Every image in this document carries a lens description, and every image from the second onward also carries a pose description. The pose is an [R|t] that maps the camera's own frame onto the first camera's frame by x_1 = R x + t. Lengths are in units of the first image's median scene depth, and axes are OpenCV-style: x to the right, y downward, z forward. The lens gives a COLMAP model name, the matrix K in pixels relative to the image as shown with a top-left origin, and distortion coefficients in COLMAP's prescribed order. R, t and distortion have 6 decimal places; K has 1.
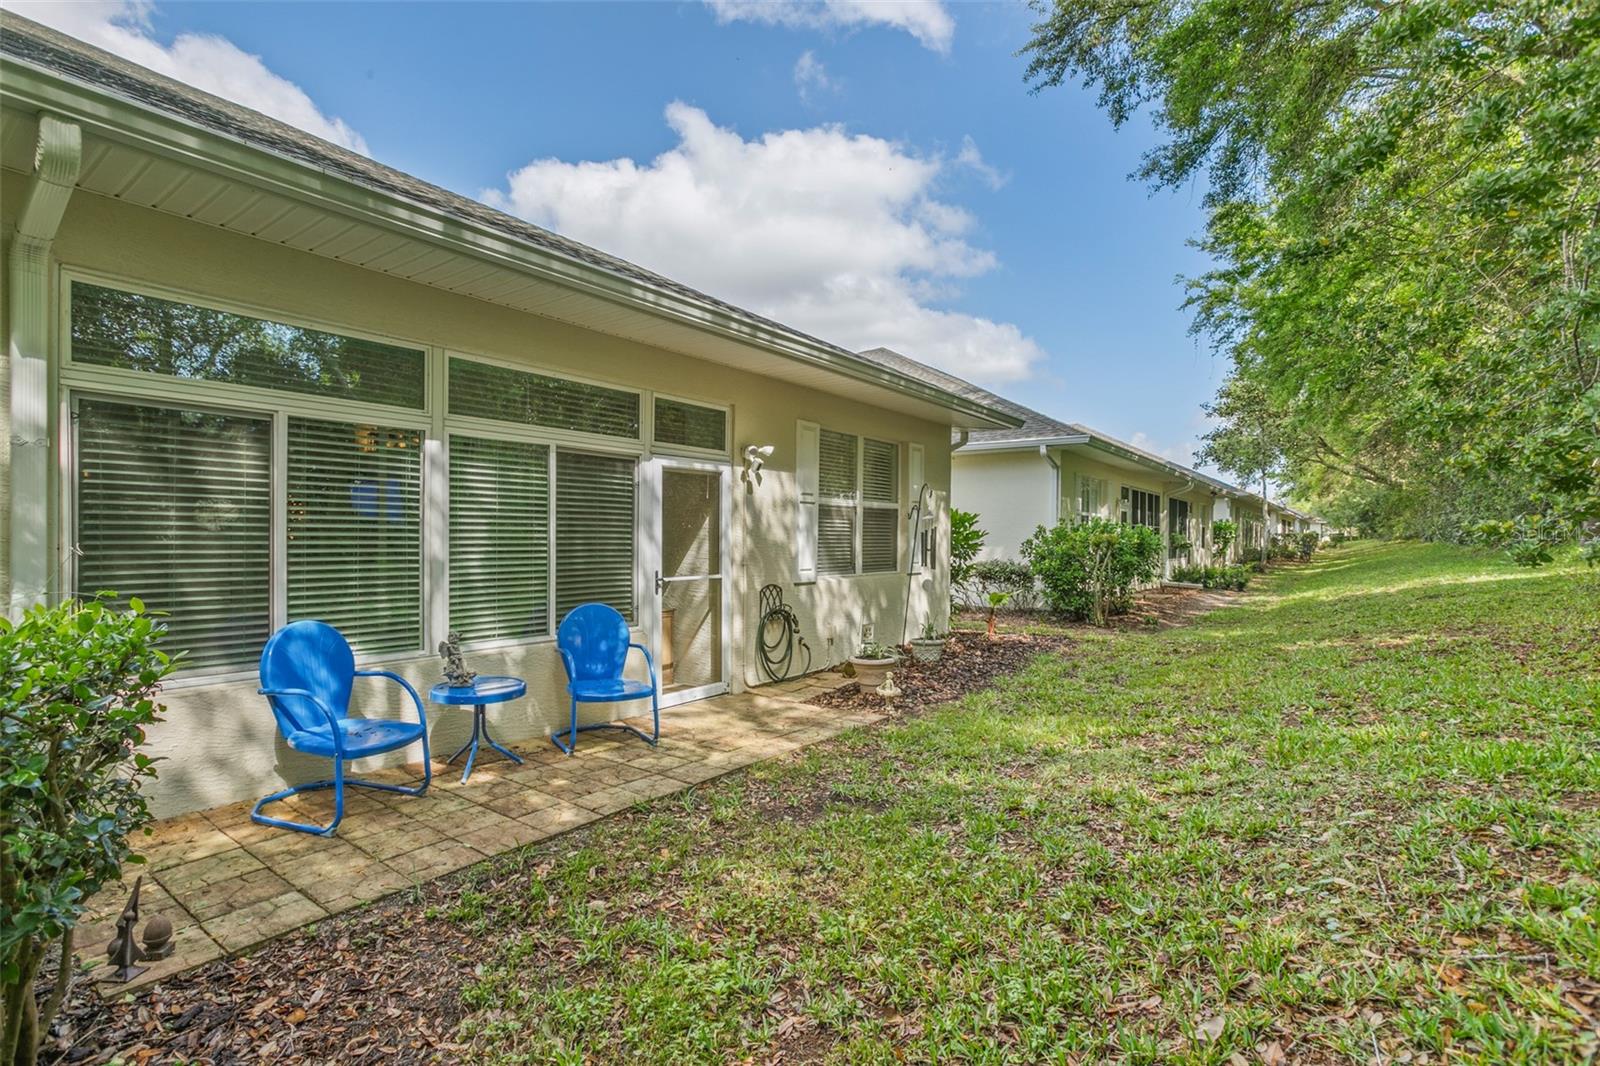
lens RADIAL K [[726.3, 0, 804.2], [0, 726.3, 558.3], [0, 0, 1]] dist [-0.016403, 0.013541]
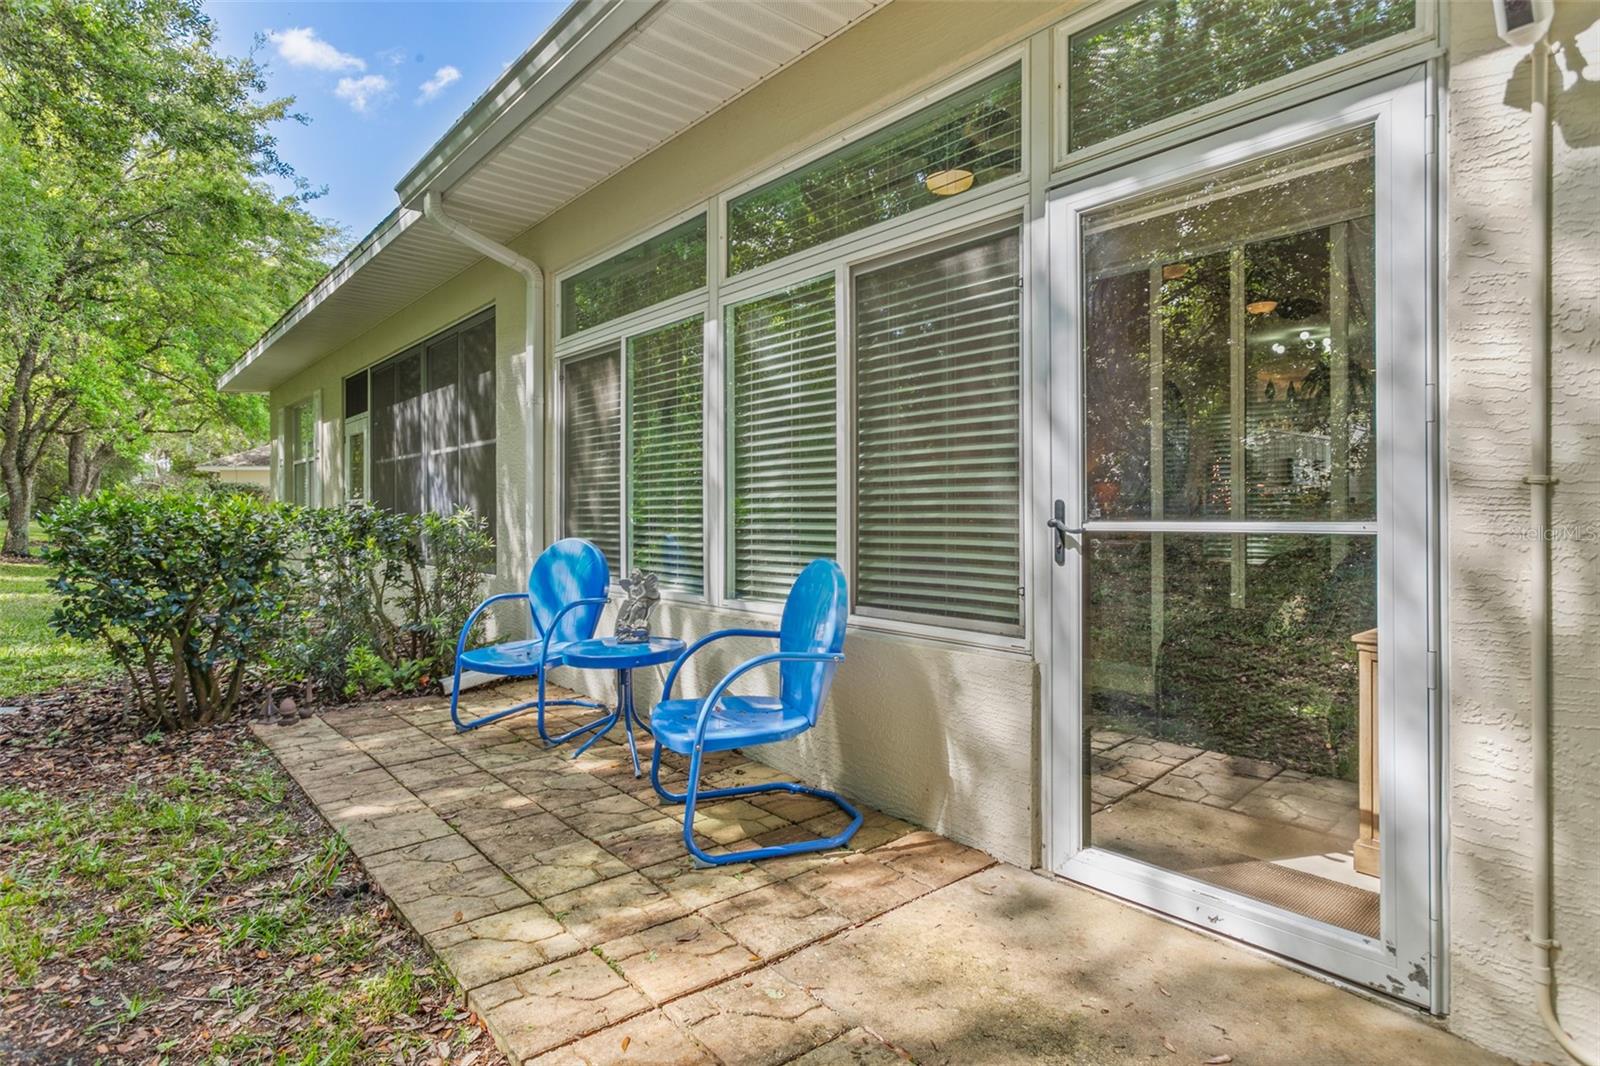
lens RADIAL K [[828.1, 0, 805.3], [0, 828.1, 523.7], [0, 0, 1]] dist [-0.000229, 0.000355]
pose [[-0.213386, 0.001277, -0.976967, 0.295757], [-0.032009, 0.999453, 0.008297, 0.036036], [0.976443, 0.033042, -0.213228, 1.202823]]
